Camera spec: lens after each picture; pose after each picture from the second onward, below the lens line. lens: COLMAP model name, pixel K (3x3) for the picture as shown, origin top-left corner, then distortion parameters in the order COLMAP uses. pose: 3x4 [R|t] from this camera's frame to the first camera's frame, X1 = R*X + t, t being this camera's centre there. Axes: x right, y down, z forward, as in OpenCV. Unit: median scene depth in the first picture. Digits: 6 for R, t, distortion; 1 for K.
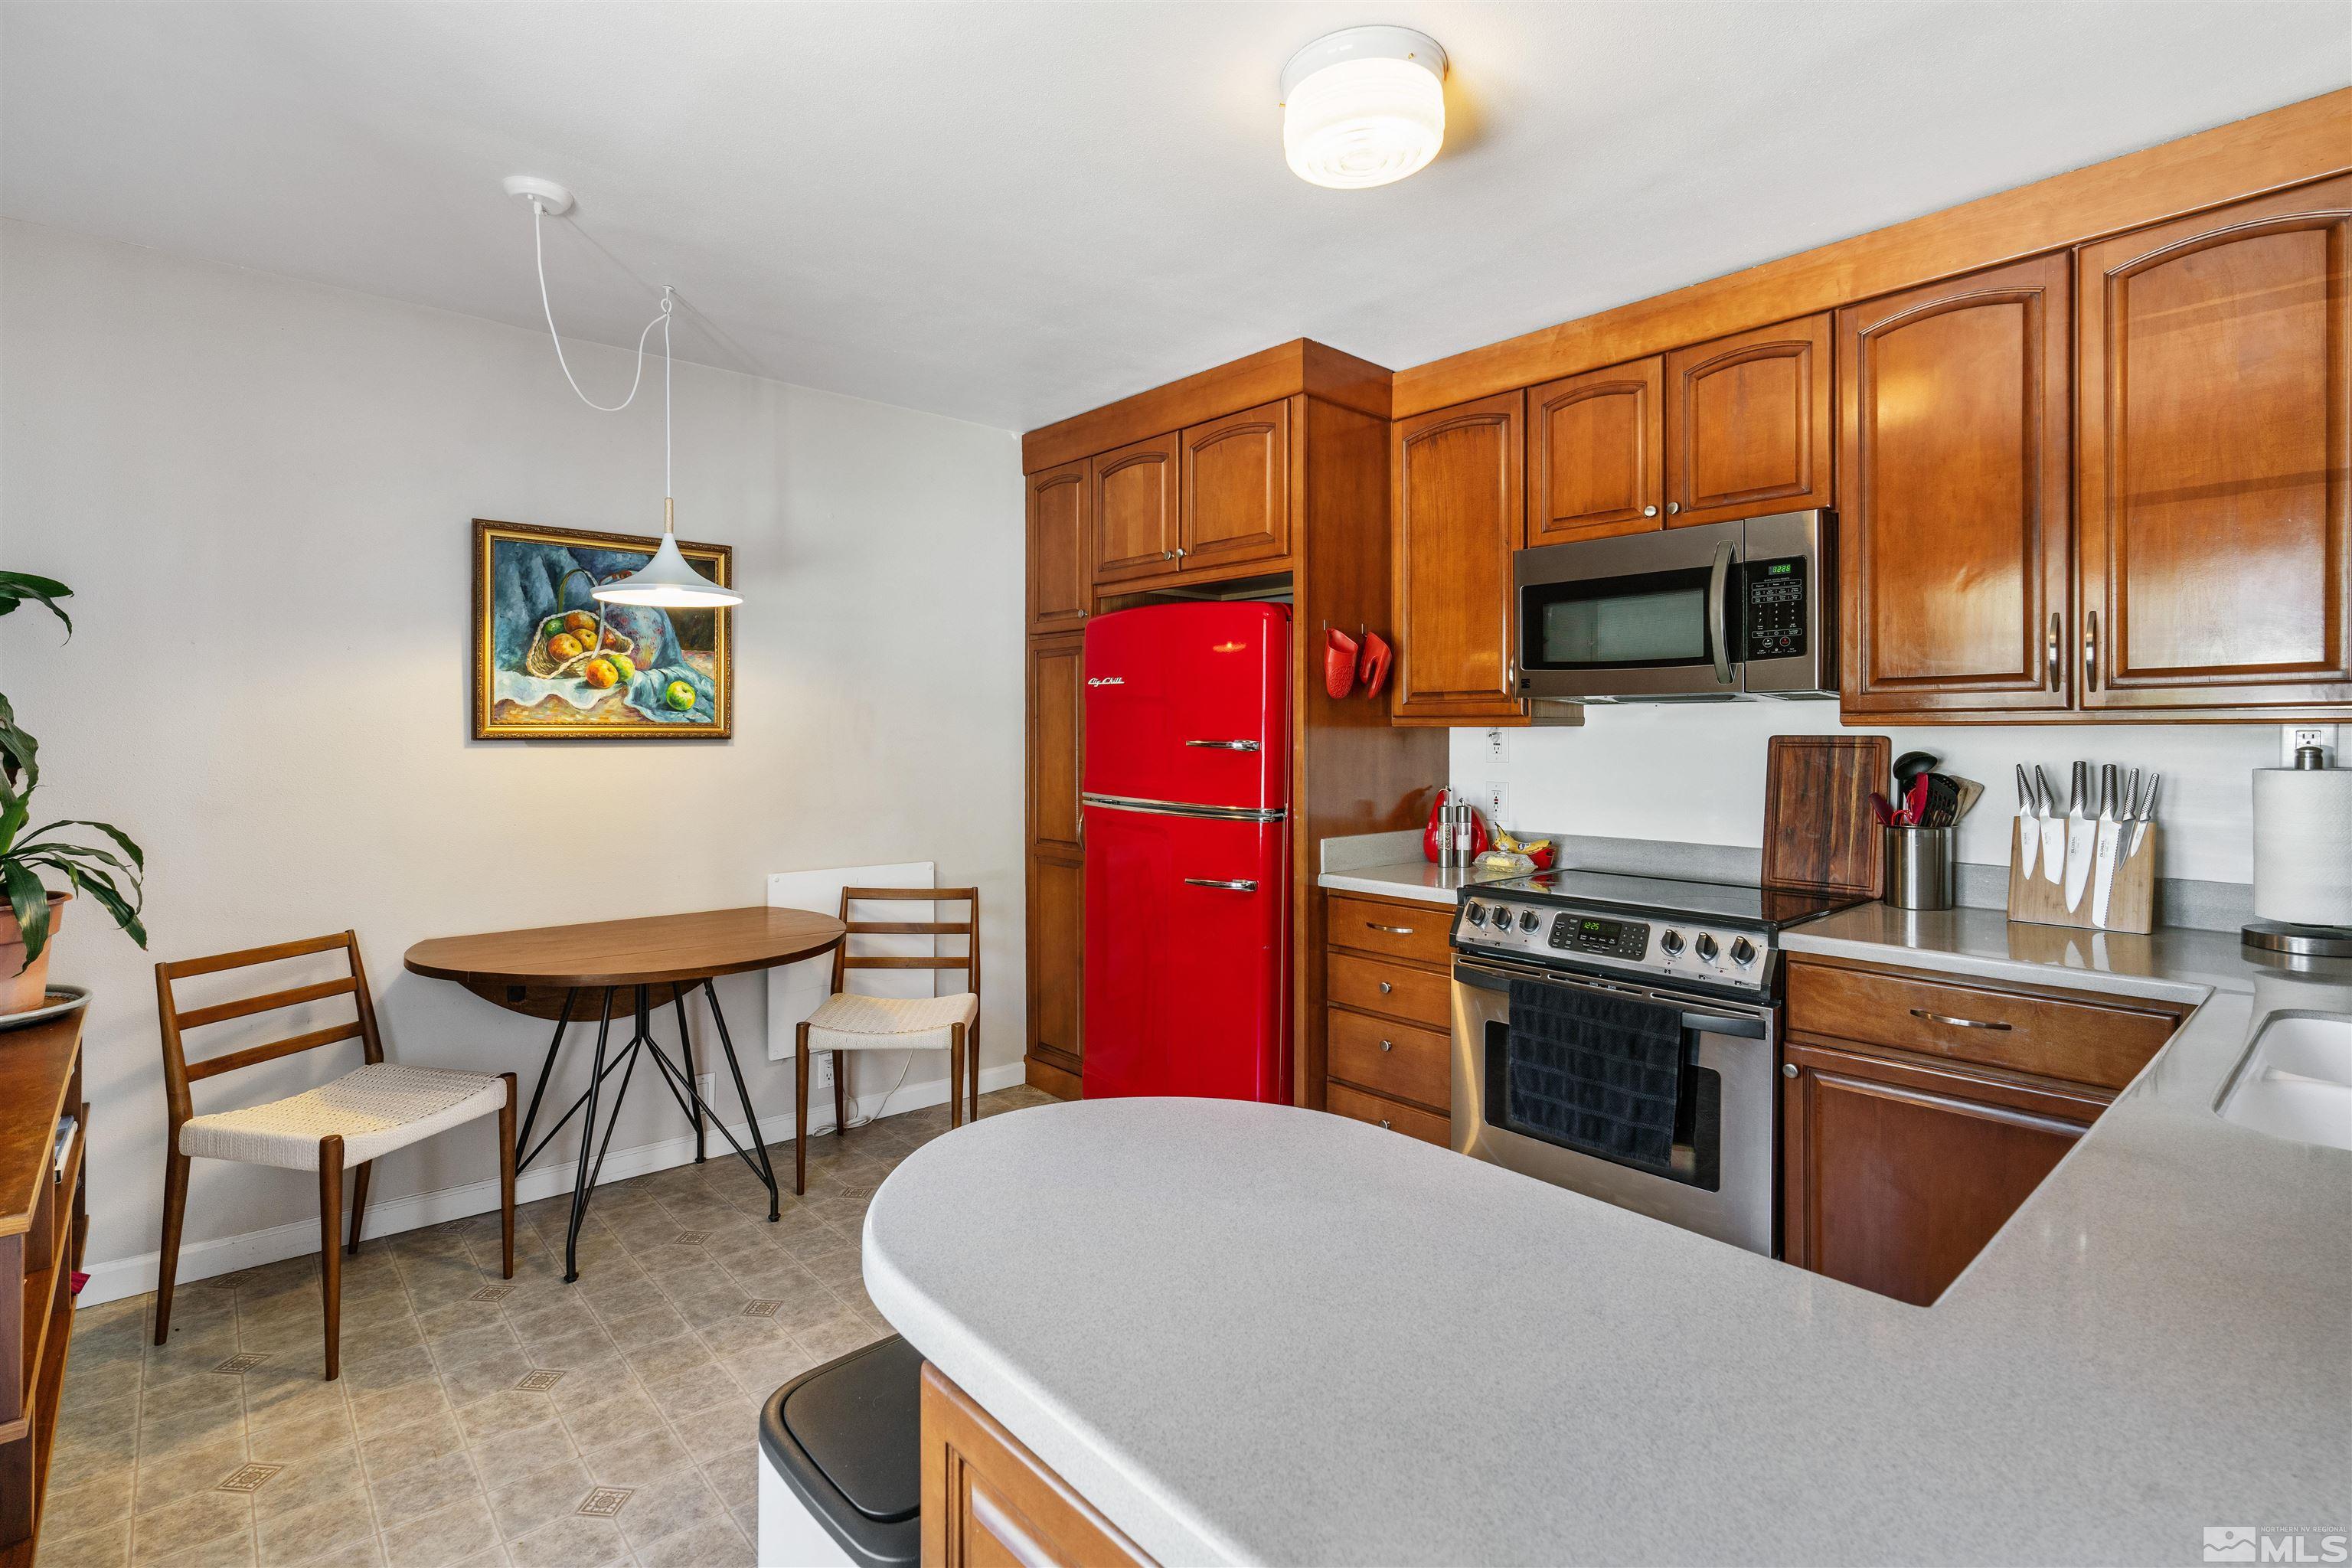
lens RADIAL K [[1109.8, 0, 1124.1], [0, 1109.8, 734.4], [0, 0, 1]] dist [0.000716, 0.000630]
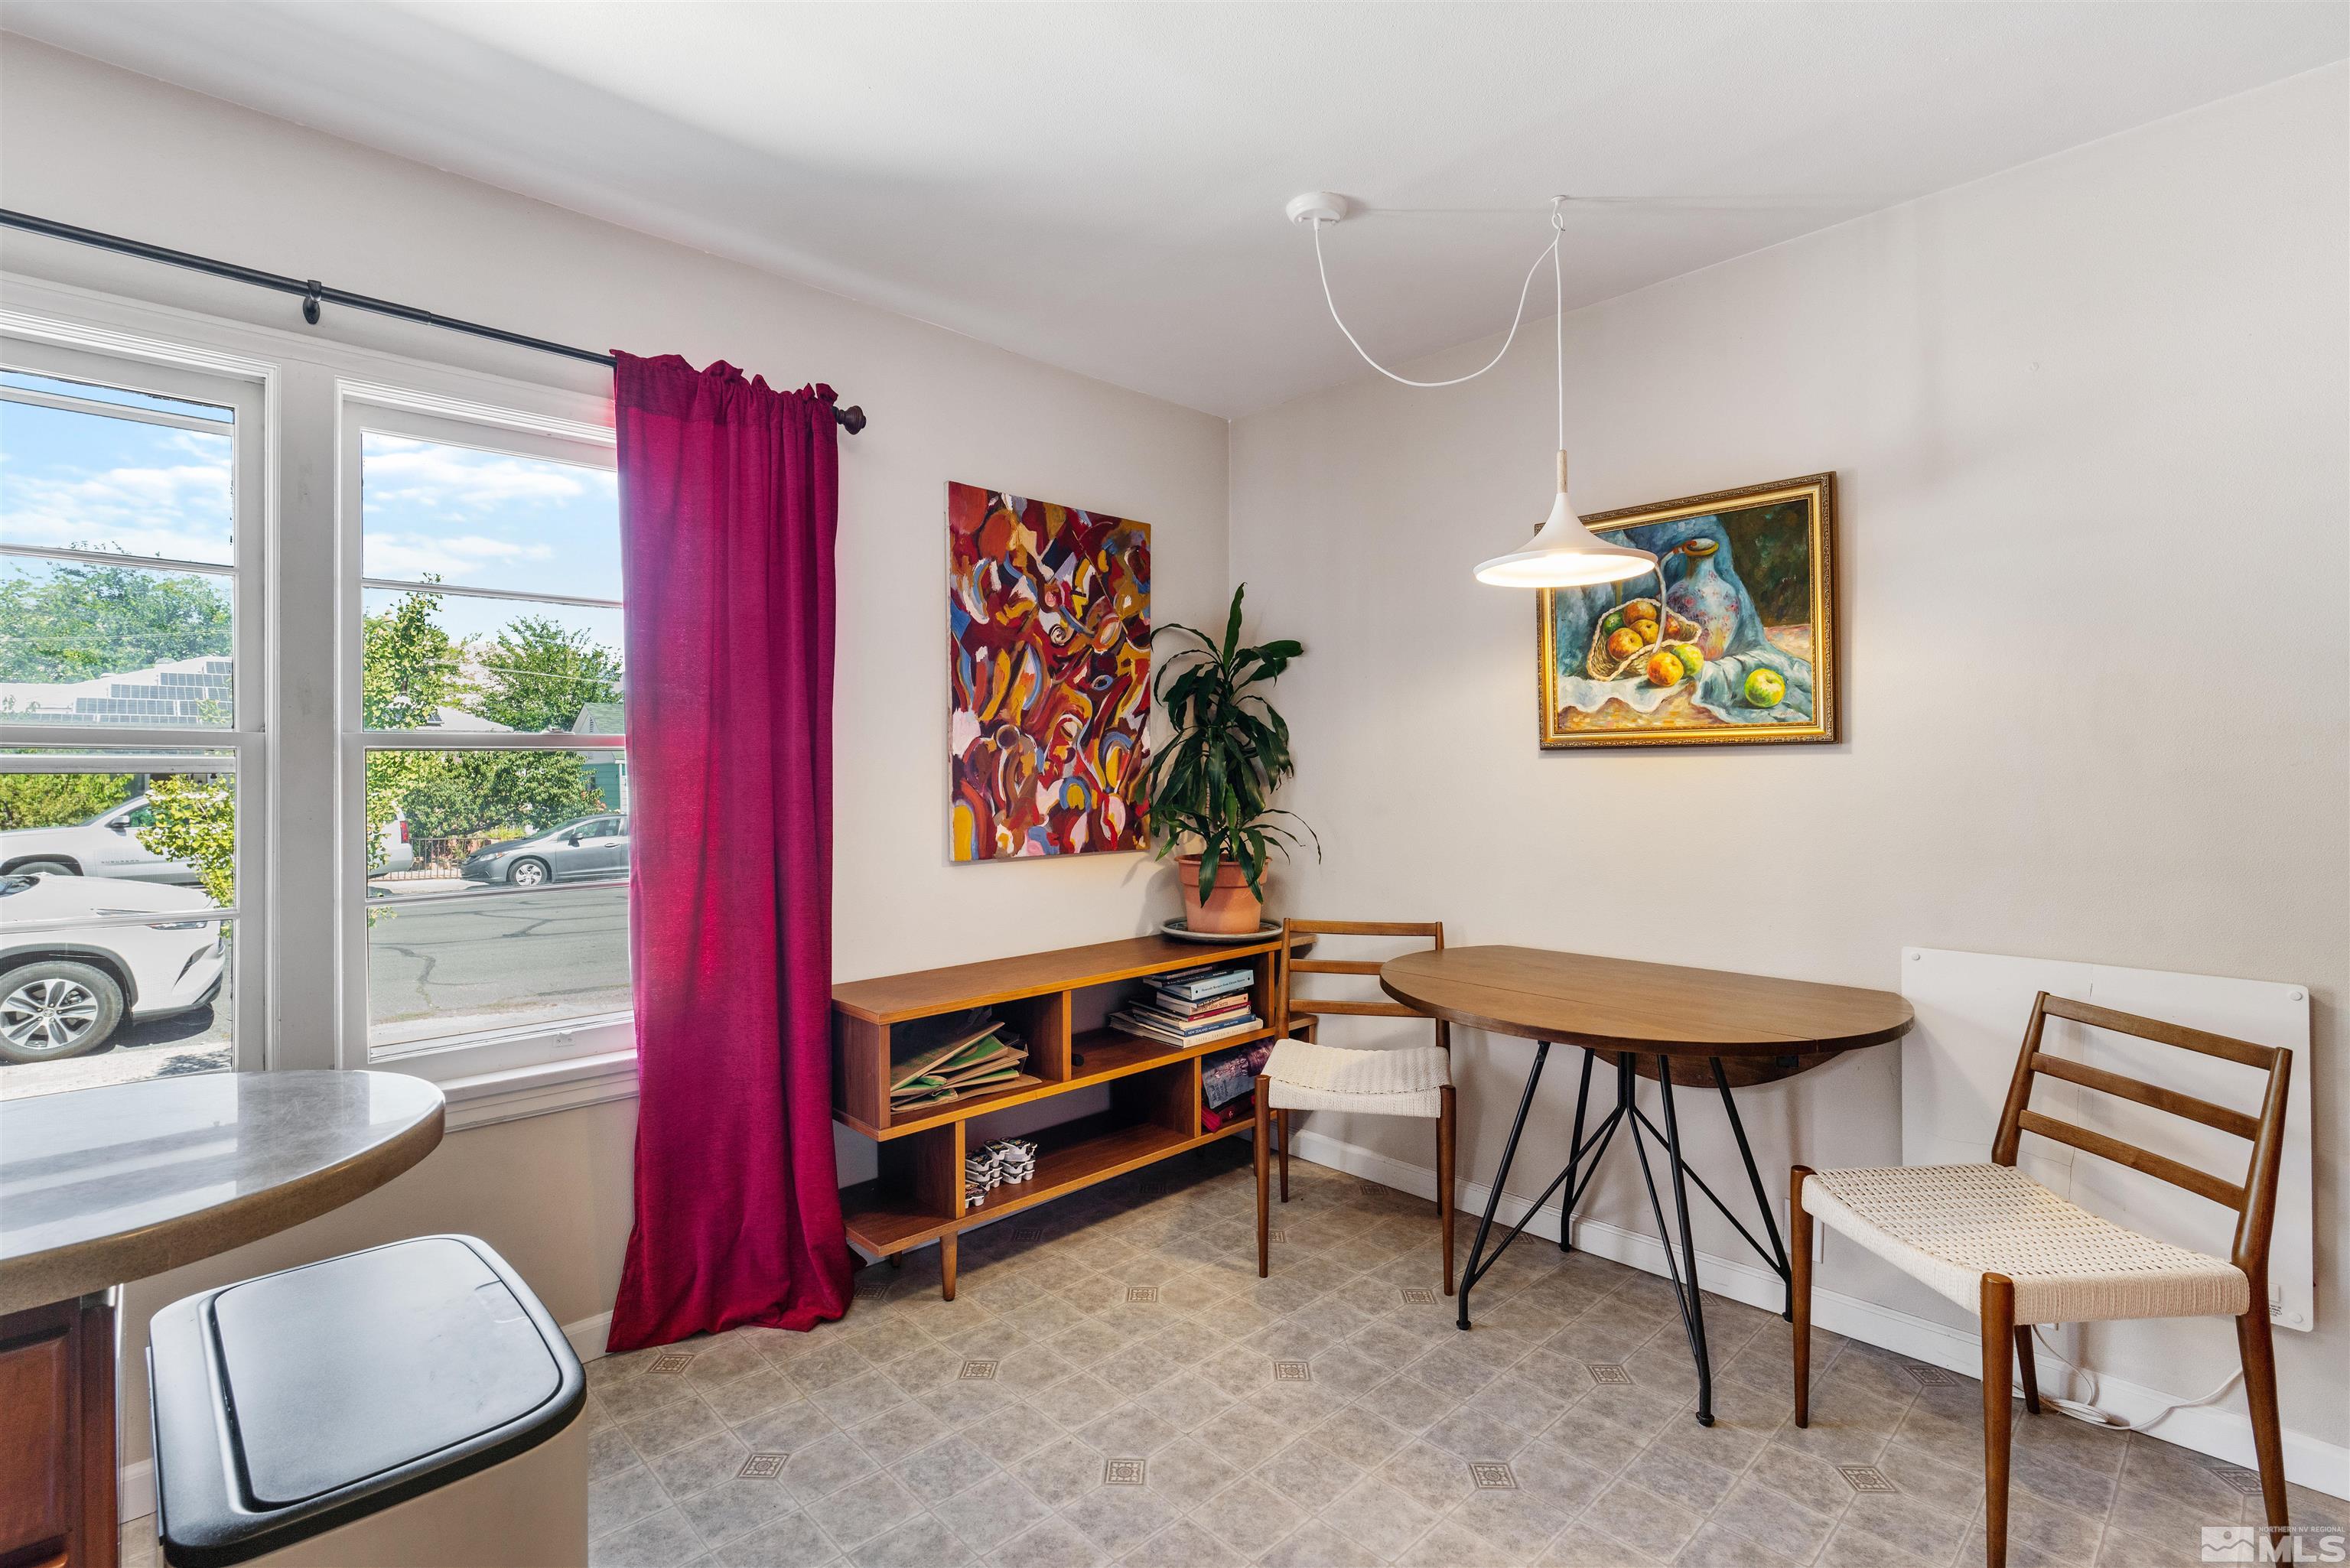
lens RADIAL K [[1093.0, 0, 1177.4], [0, 1093.0, 759.3], [0, 0, 1]] dist [-0.014719, -0.000193]
pose [[0.070758, -0.011660, -0.997425, 0.352054], [0.005796, 0.999920, -0.011278, 0.022409], [0.997477, -0.004983, 0.070819, 0.618343]]
